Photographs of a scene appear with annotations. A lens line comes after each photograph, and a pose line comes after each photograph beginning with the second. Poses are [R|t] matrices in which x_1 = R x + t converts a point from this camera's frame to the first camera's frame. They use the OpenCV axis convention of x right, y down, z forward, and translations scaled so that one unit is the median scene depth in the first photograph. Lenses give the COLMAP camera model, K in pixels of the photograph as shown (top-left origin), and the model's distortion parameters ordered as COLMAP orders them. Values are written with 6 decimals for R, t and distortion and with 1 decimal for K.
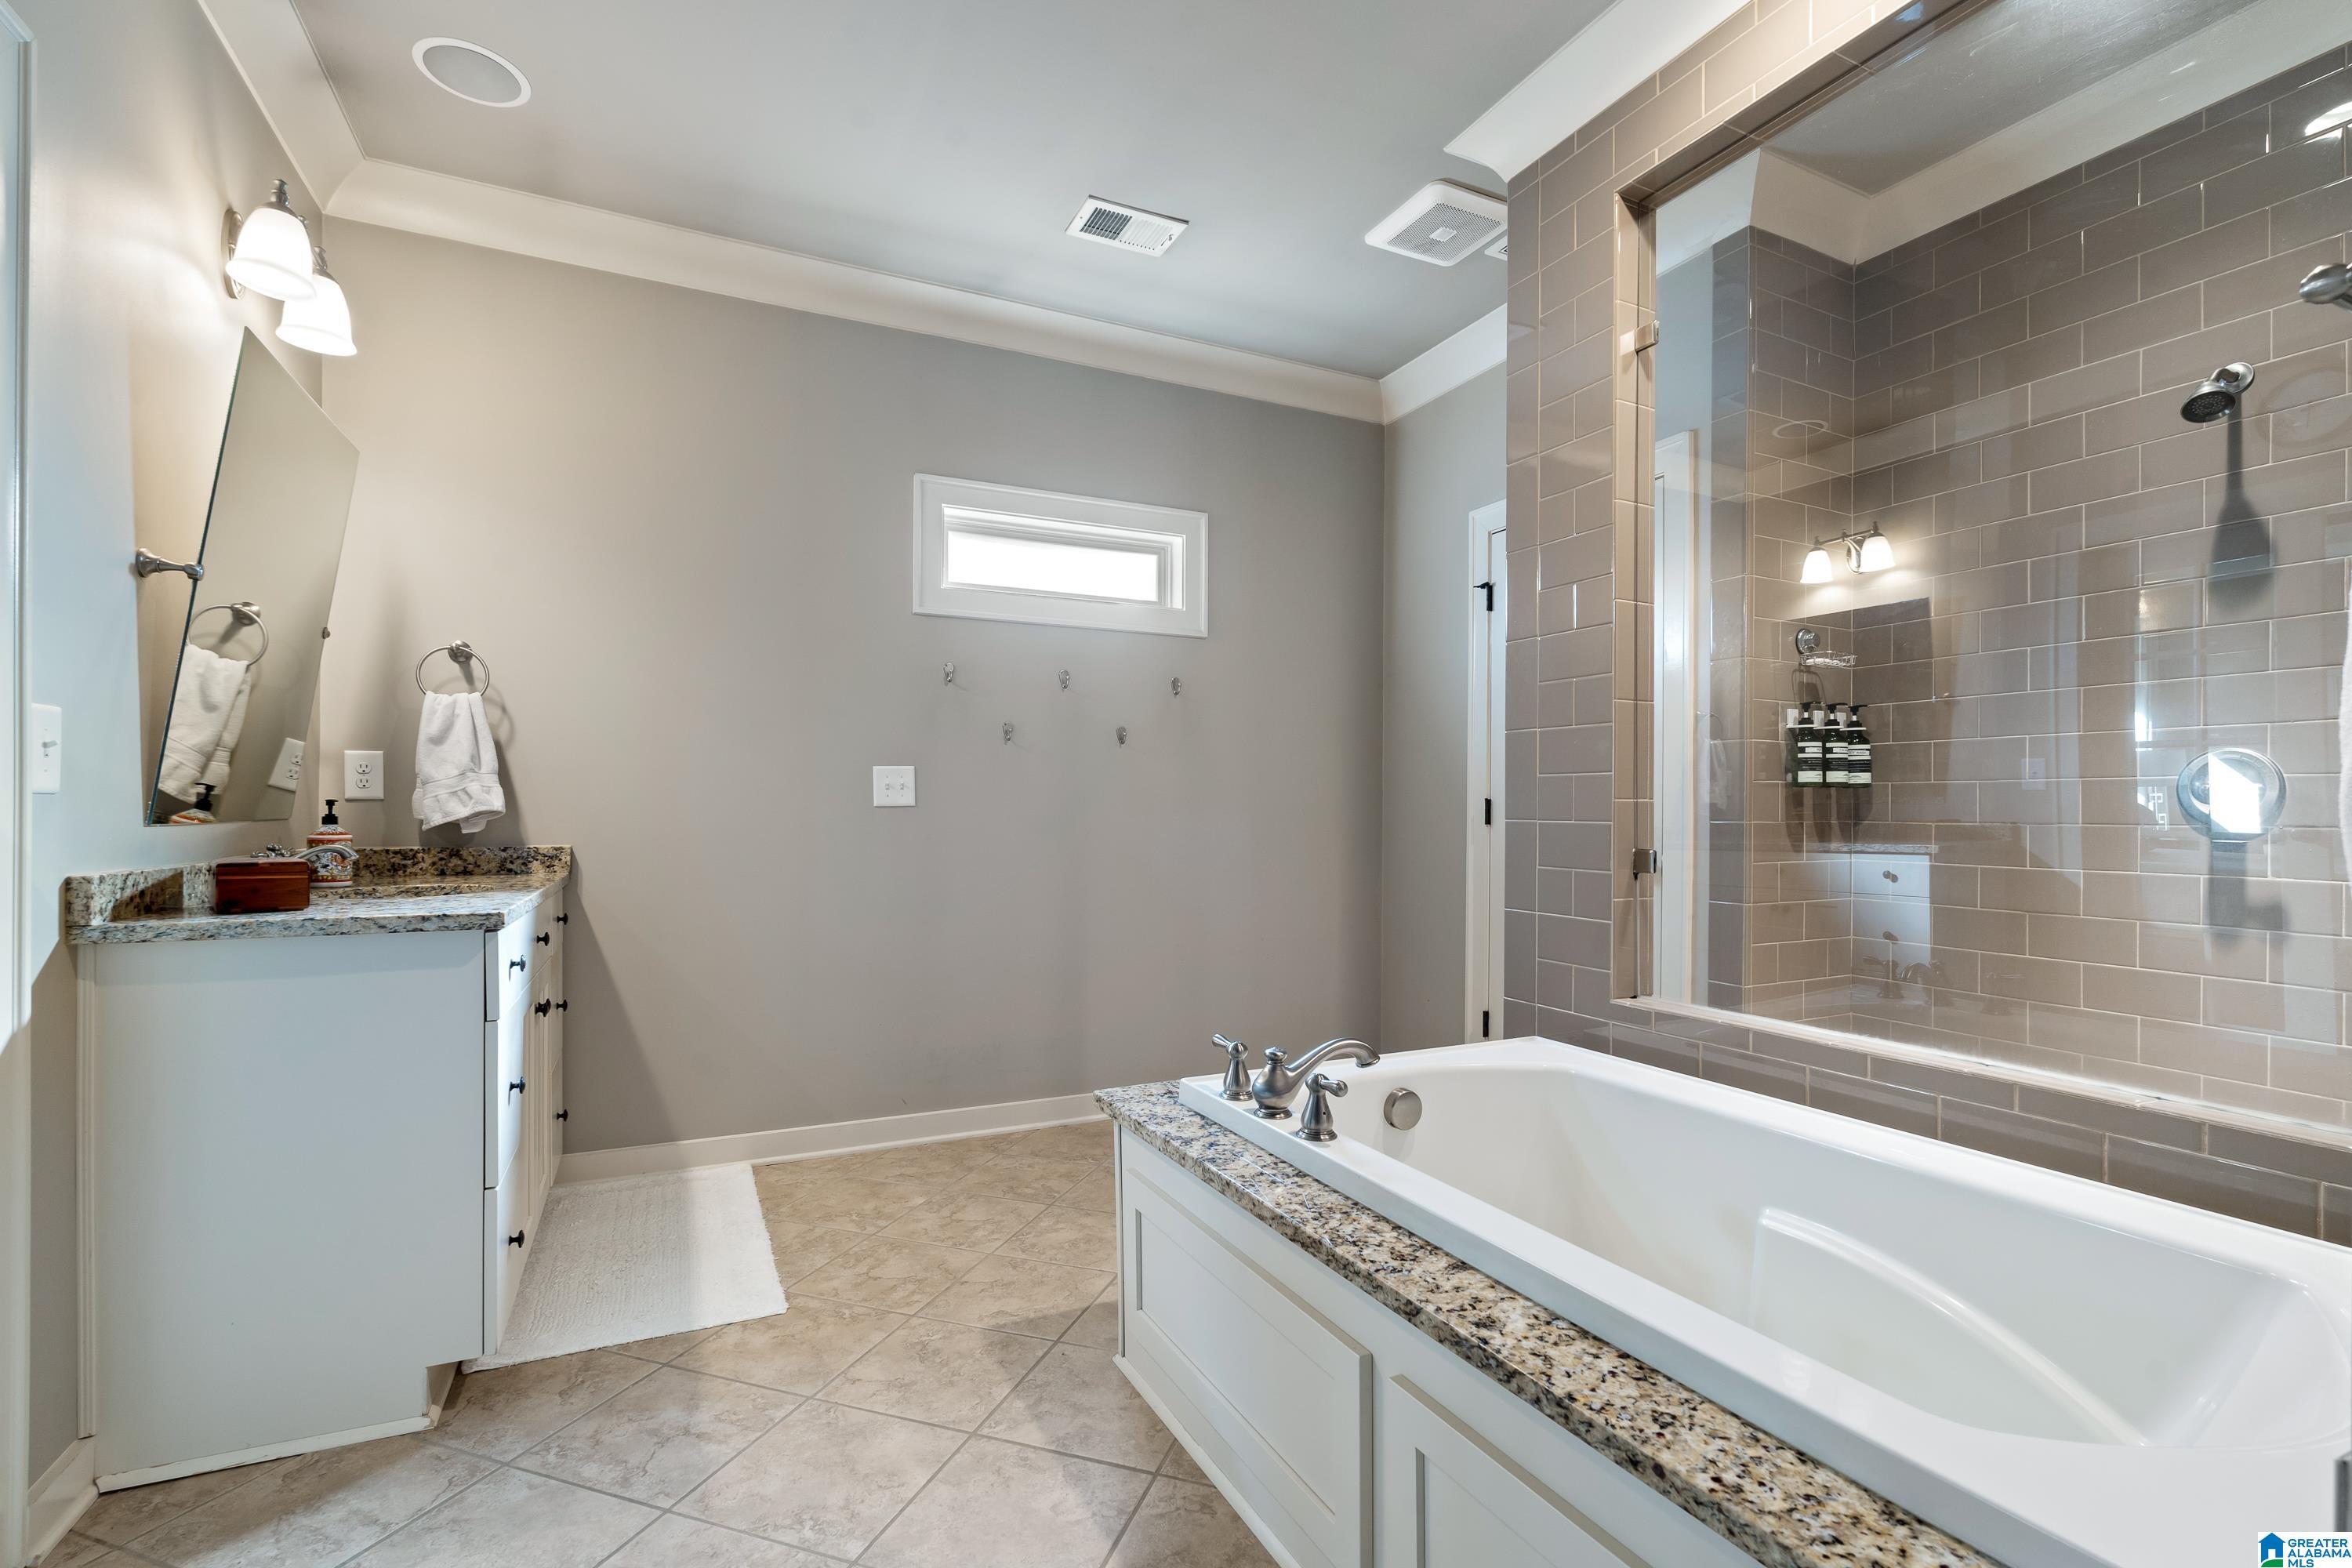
lens RADIAL K [[1042.6, 0, 1176.8], [0, 1042.6, 800.1], [0, 0, 1]] dist [-0.011217, -0.000520]
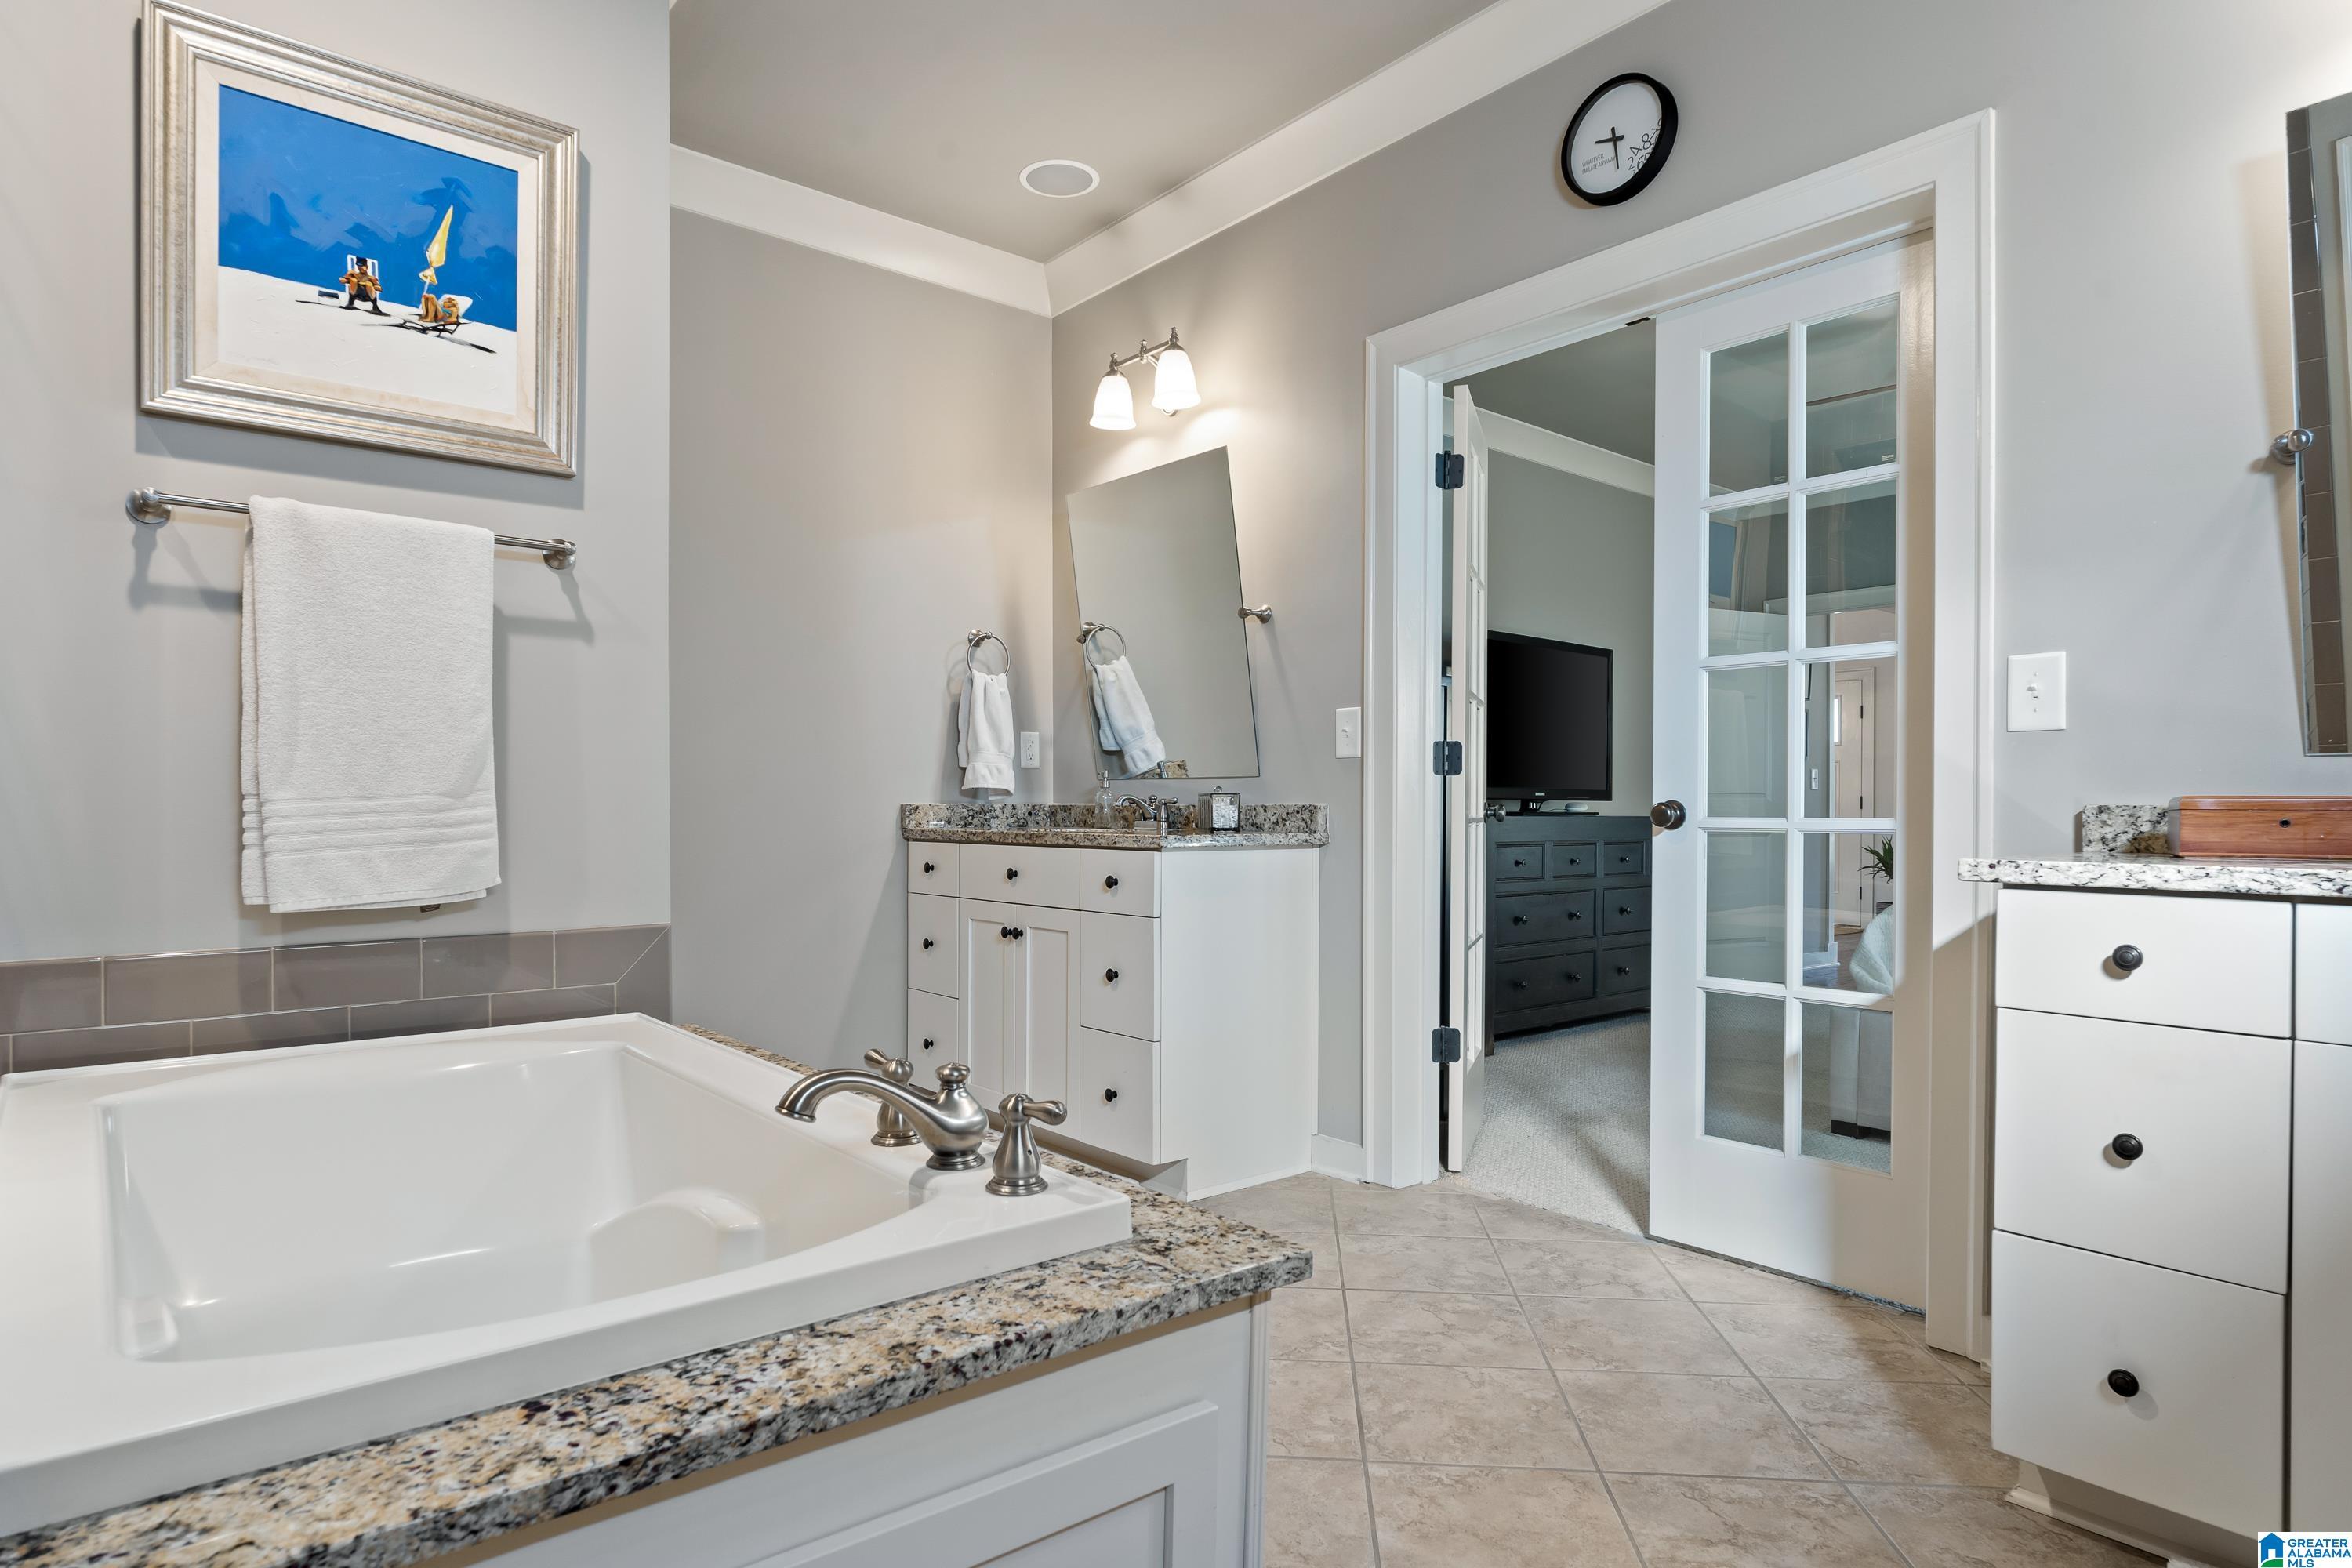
lens RADIAL K [[1323.5, 0, 1171.7], [0, 1323.5, 793.4], [0, 0, 1]] dist [0.000823, -0.000005]
pose [[-0.968223, -0.007435, -0.249980, 0.175924], [-0.004755, 0.999925, -0.011323, 0.074486], [0.250045, -0.009775, -0.968185, 1.886056]]
